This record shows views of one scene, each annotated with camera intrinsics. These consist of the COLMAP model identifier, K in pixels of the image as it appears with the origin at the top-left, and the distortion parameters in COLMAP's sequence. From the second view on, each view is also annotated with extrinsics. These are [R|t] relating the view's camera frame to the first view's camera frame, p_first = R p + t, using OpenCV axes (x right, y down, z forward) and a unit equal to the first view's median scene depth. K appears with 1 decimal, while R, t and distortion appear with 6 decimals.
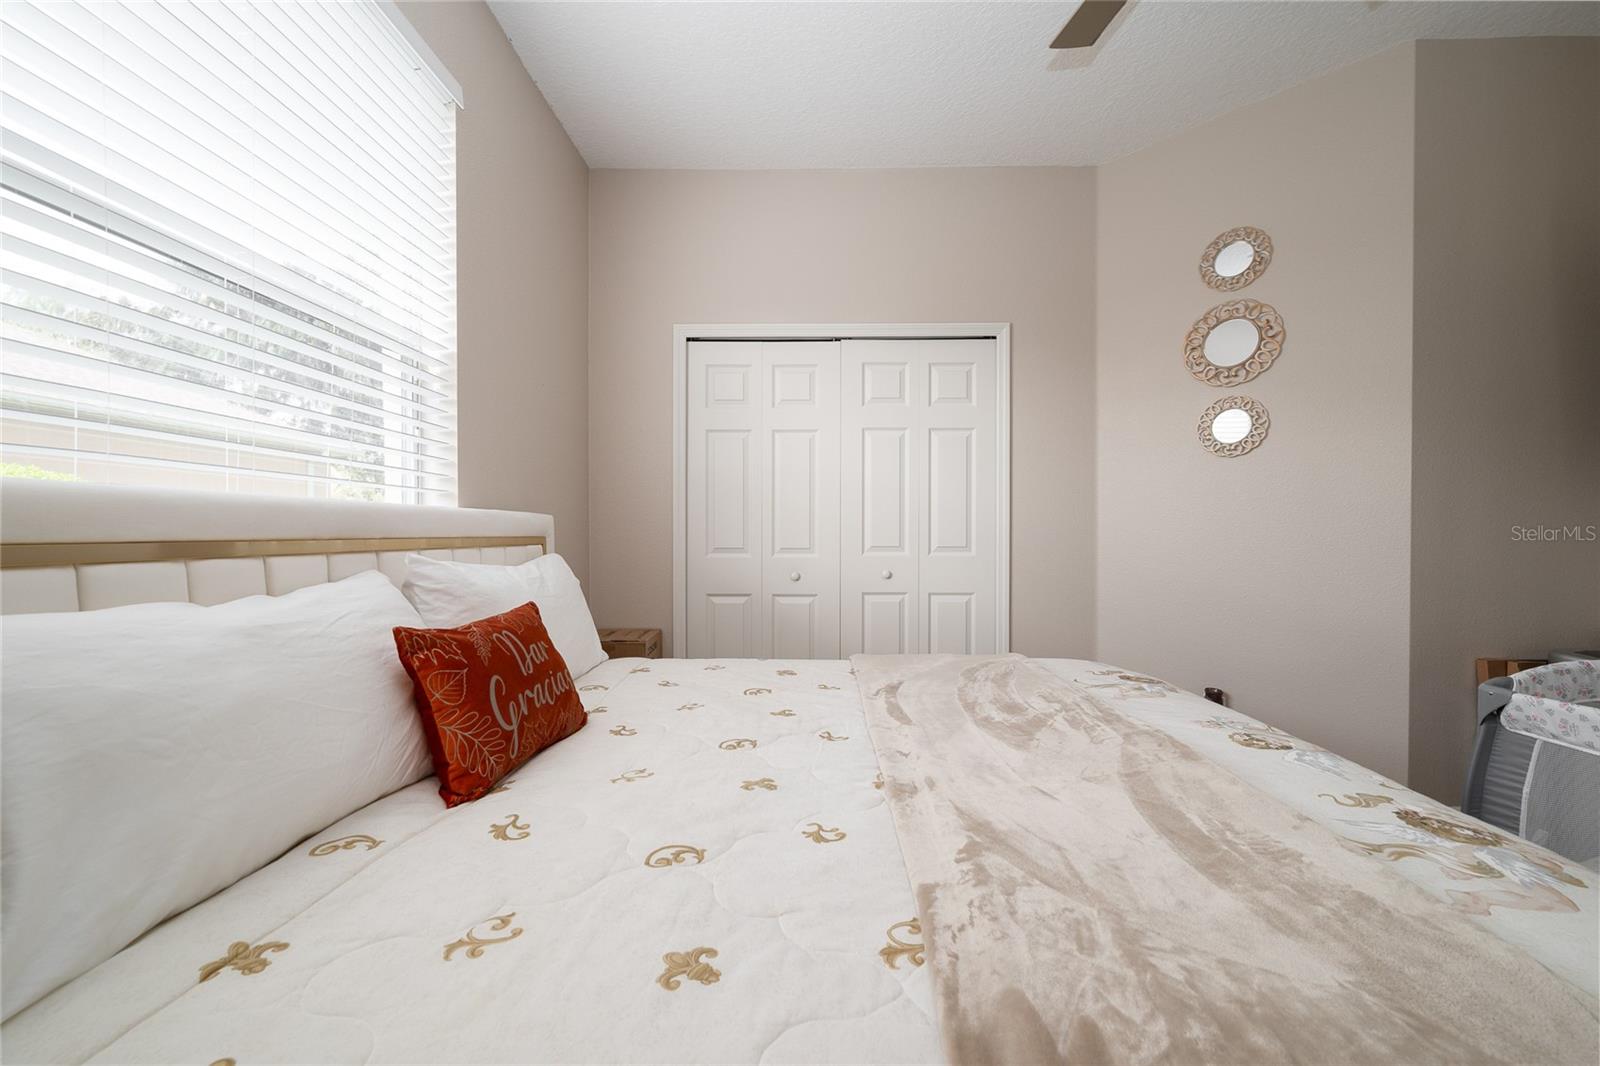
lens RADIAL K [[645.9, 0, 802.0], [0, 645.9, 507.4], [0, 0, 1]] dist [0.000702, 0.000205]
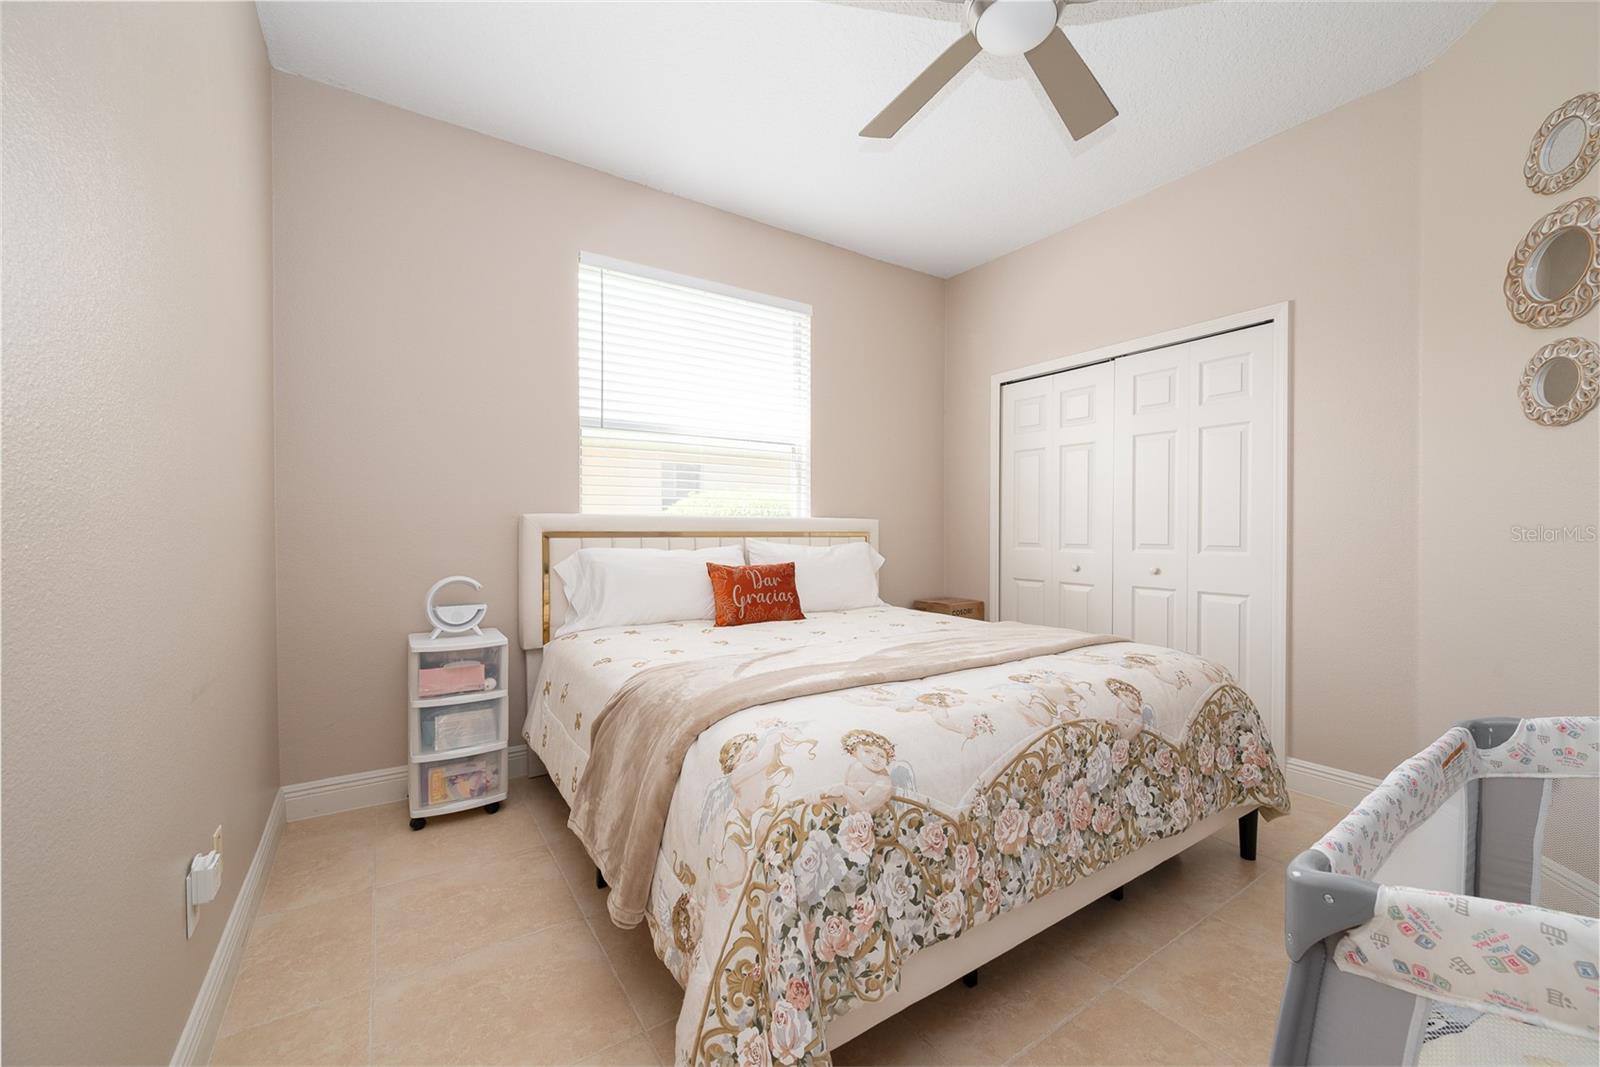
lens RADIAL K [[633.9, 0, 805.5], [0, 633.9, 532.7], [0, 0, 1]] dist [0.000931, 0.000294]
pose [[0.562697, 0.005545, -0.826645, 0.720369], [0.026525, 0.999341, 0.024759, -0.000752], [0.826238, -0.035859, 0.562179, -0.075664]]
